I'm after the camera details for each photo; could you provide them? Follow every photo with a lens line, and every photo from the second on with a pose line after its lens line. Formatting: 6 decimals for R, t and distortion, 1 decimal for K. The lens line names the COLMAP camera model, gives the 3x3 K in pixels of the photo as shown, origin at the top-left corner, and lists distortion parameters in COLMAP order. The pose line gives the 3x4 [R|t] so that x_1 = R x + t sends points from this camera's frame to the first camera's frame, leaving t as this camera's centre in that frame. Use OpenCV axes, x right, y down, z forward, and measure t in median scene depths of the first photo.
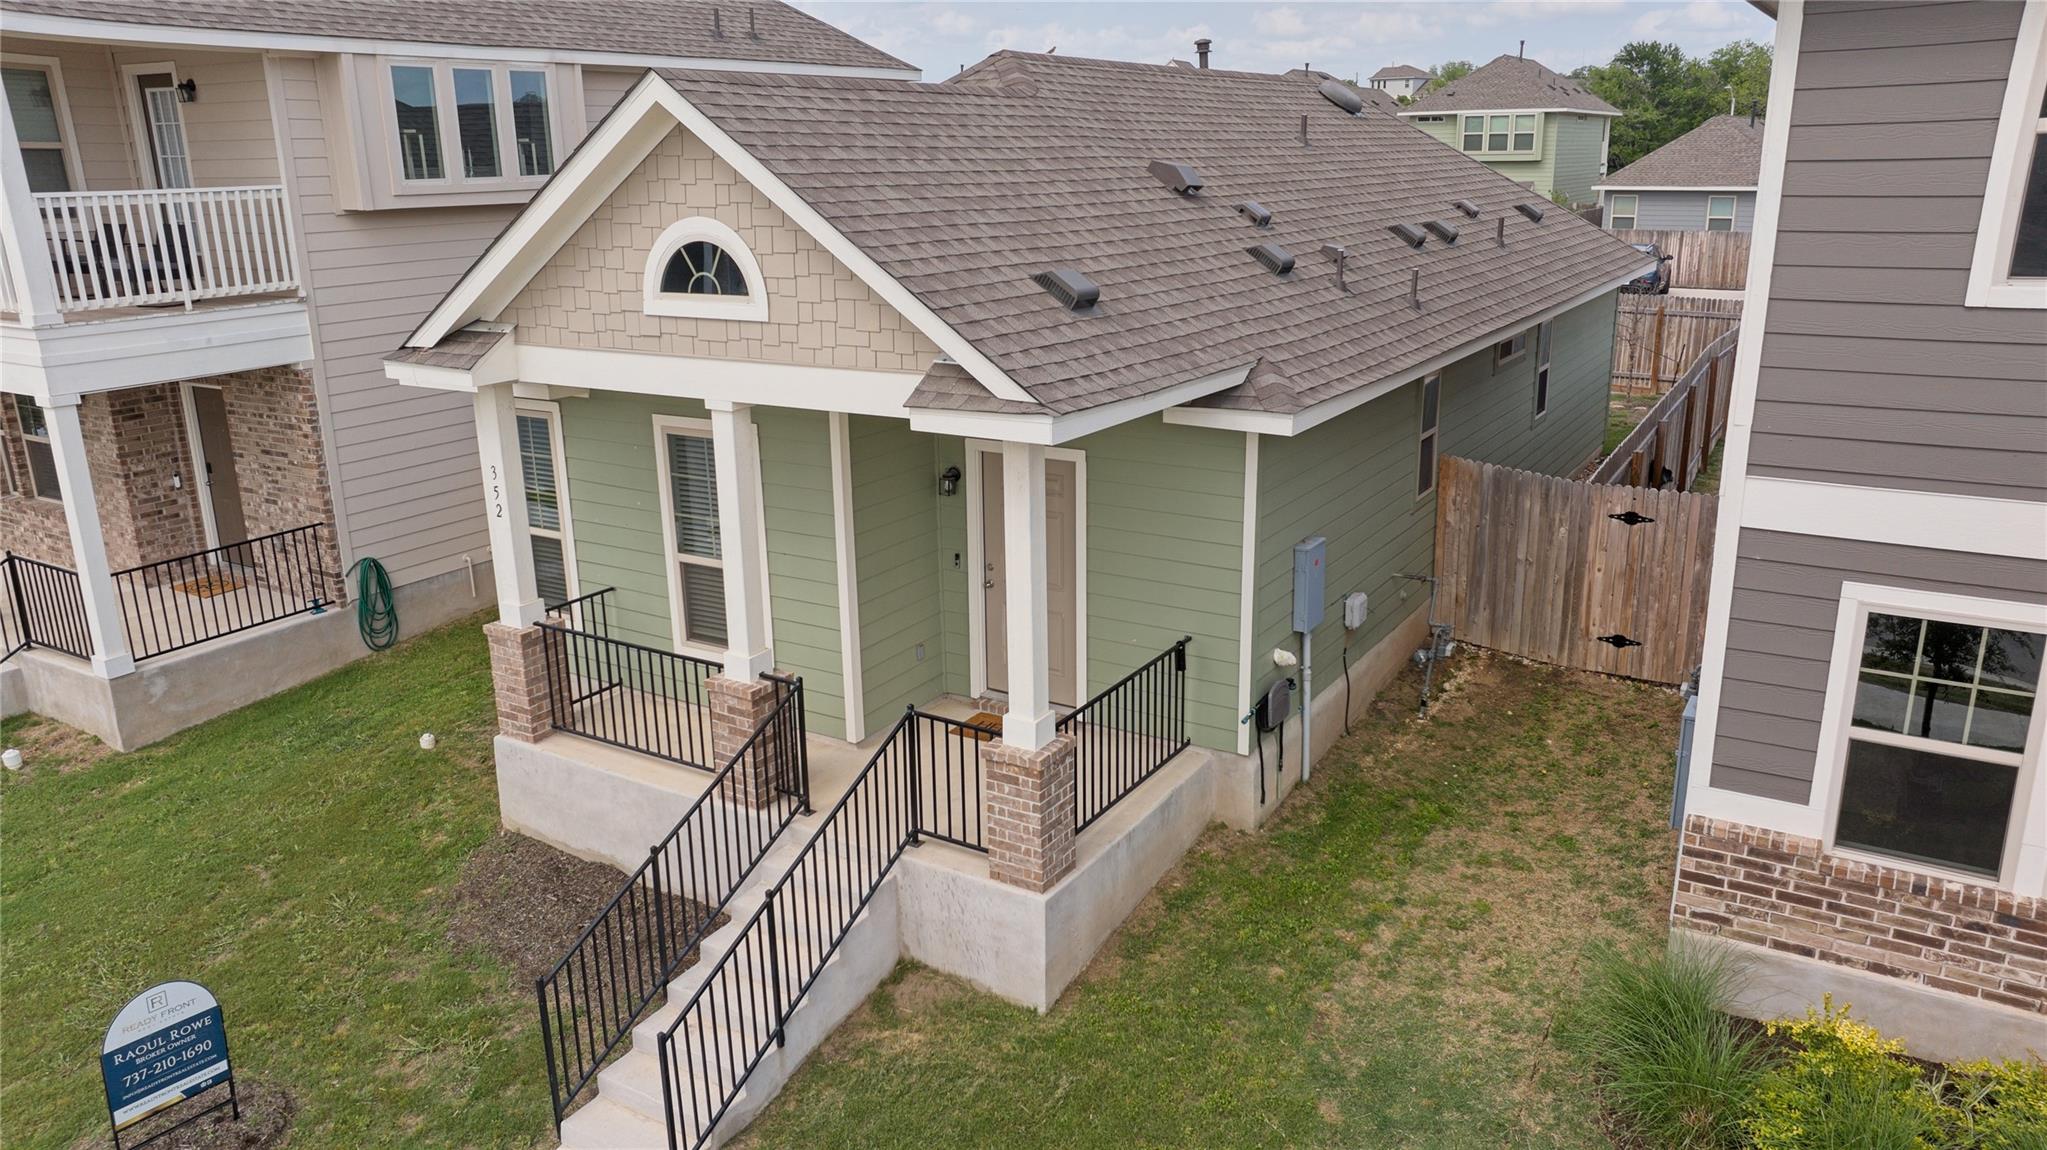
lens RADIAL K [[1439.0, 0, 1029.9], [0, 1439.0, 567.6], [0, 0, 1]] dist [-0.031790, 0.036685]
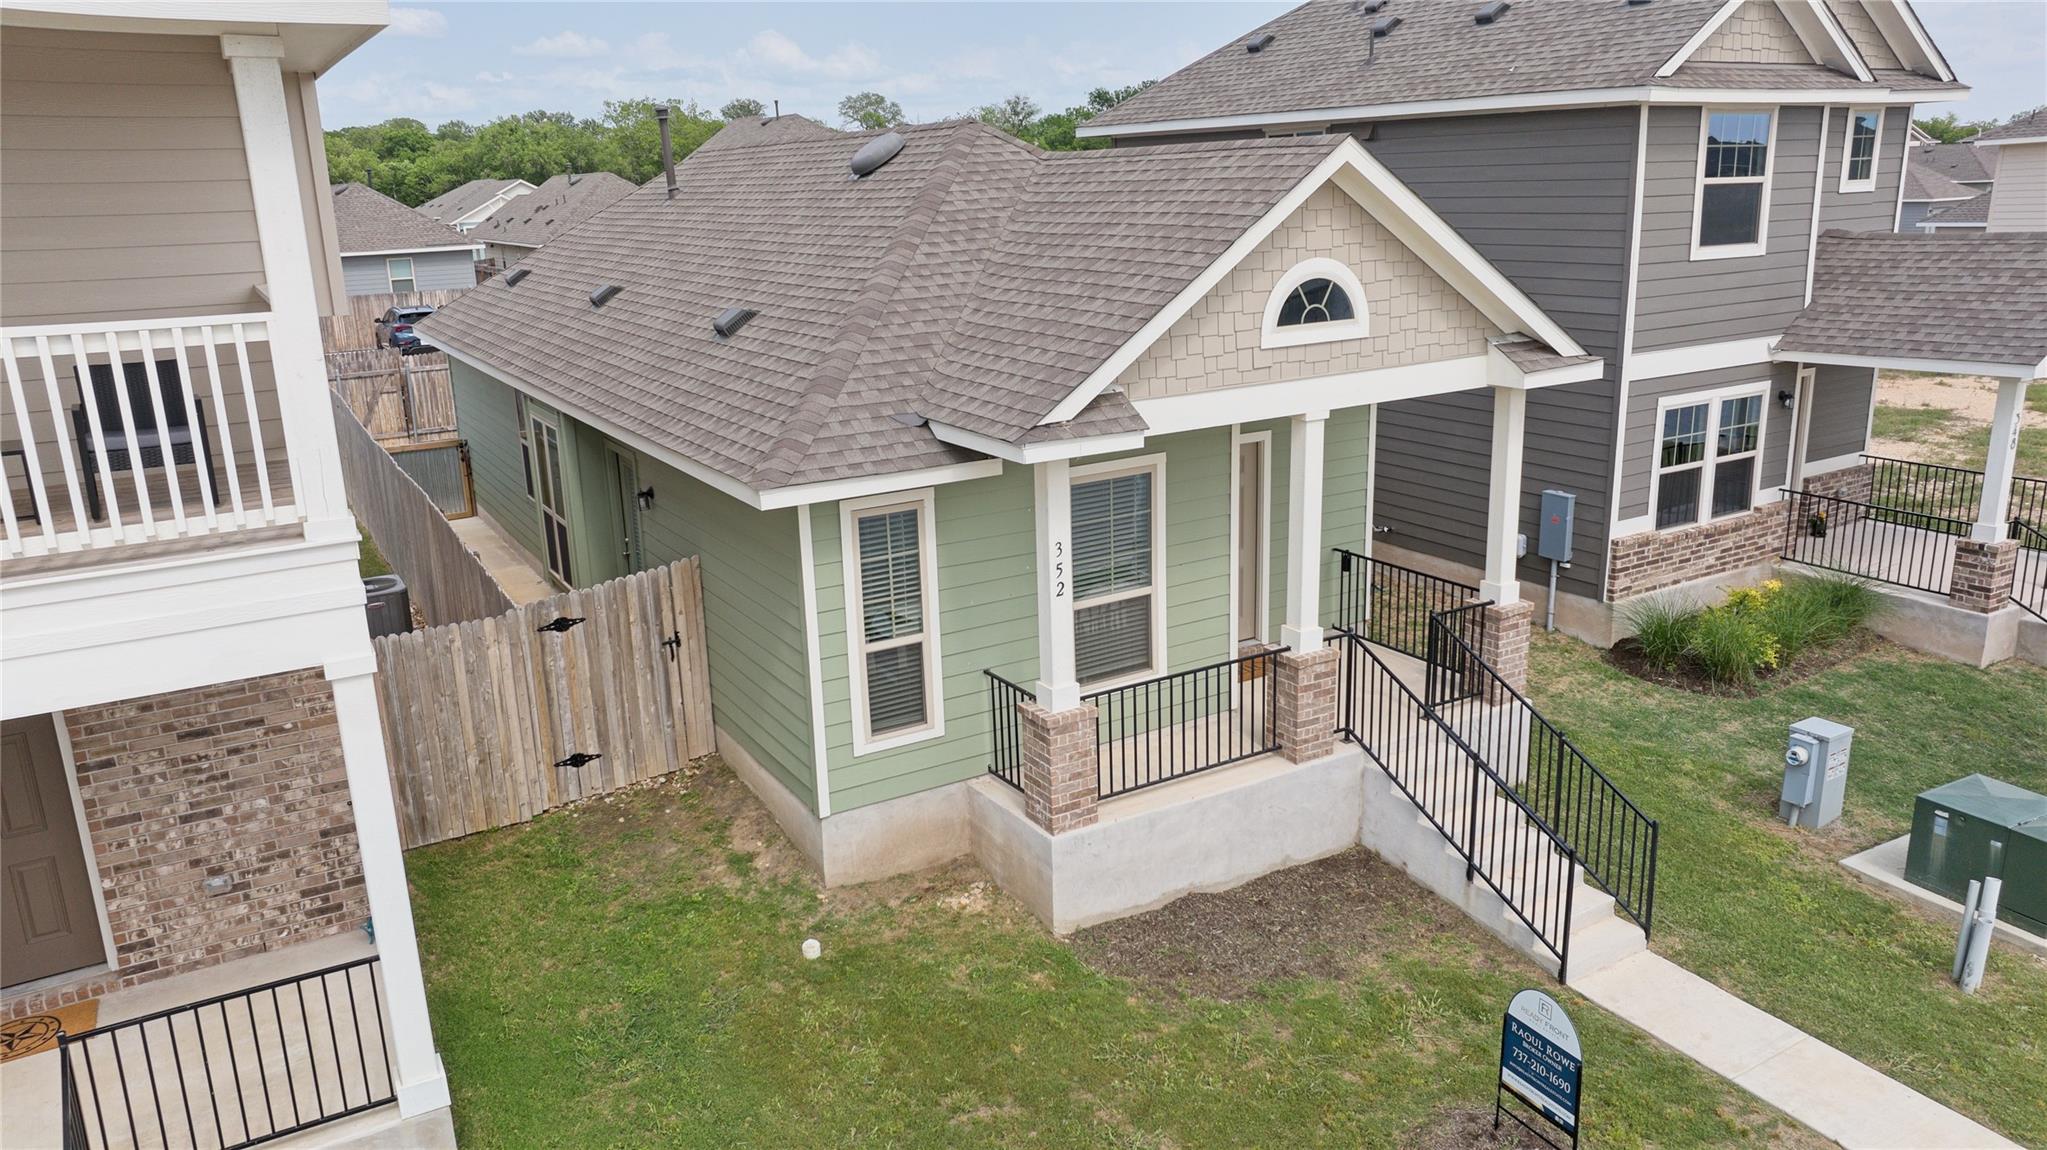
lens RADIAL K [[1439.0, 0, 1029.9], [0, 1439.0, 567.6], [0, 0, 1]] dist [-0.031790, 0.036685]
pose [[0.465577, -0.230457, 0.854475, -1.335054], [0.270125, 0.956432, 0.110773, -0.183964], [-0.842776, 0.179242, 0.507544, 0.606738]]
